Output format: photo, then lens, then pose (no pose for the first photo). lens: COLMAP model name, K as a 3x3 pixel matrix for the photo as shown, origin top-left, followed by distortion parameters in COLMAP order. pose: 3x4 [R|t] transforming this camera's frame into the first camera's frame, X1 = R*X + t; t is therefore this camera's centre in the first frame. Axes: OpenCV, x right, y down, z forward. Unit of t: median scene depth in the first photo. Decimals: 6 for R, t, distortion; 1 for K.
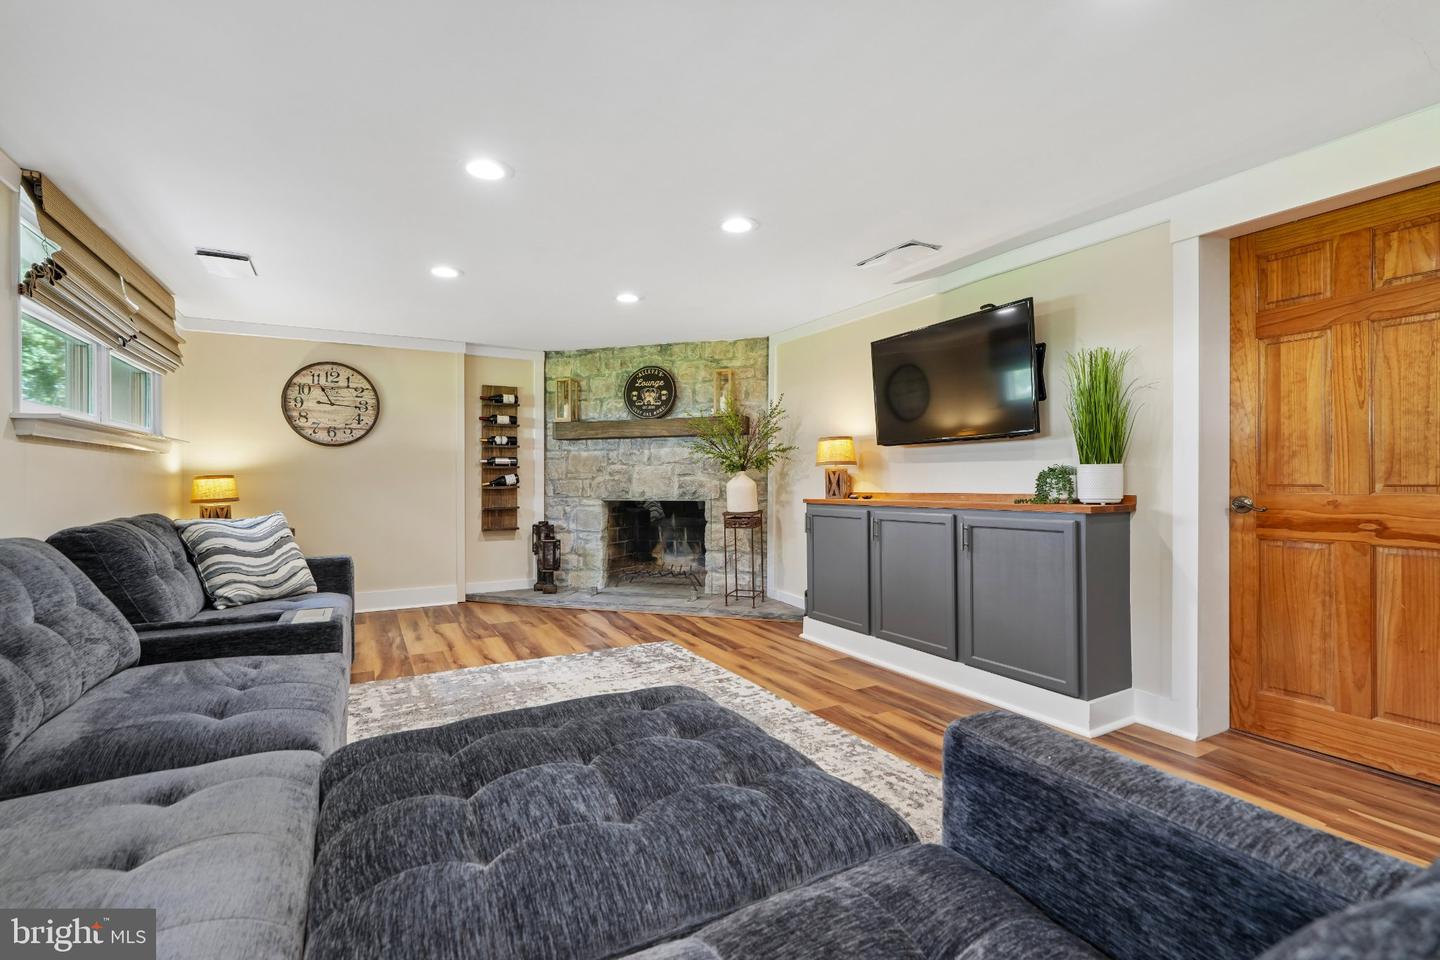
lens RADIAL K [[645.3, 0, 714.9], [0, 645.3, 478.3], [0, 0, 1]] dist [0.002406, 0.000585]
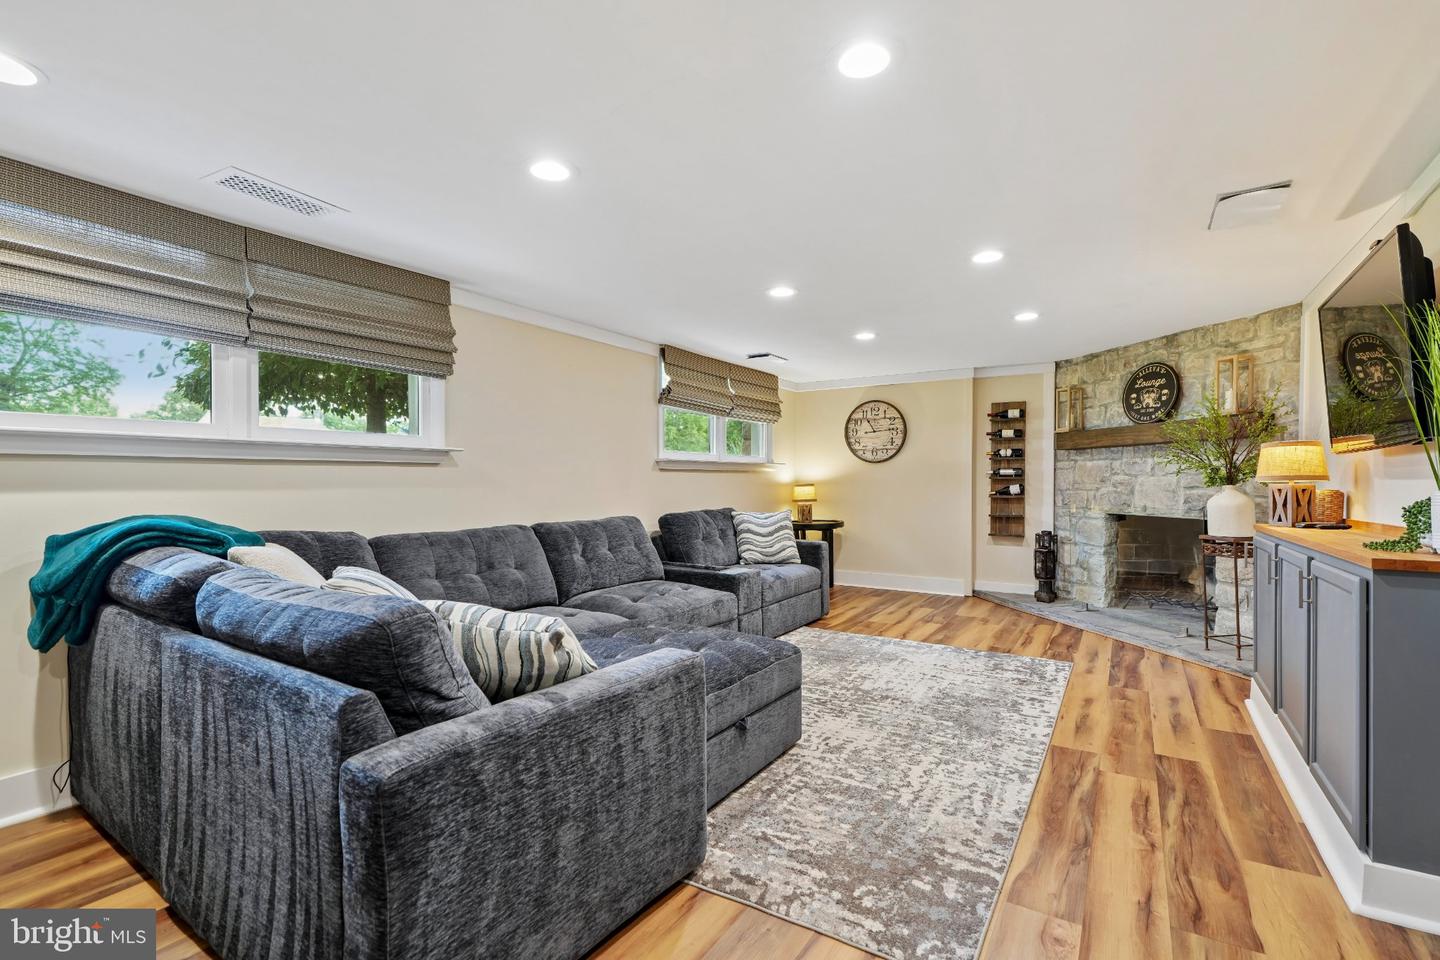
lens RADIAL K [[645.3, 0, 712.5], [0, 645.3, 481.7], [0, 0, 1]] dist [0.002406, 0.000585]
pose [[0.478384, 0.006710, -0.878125, 0.399042], [-0.002504, 0.999977, 0.006277, -0.016959], [0.878147, -0.000804, 0.478390, 0.055998]]
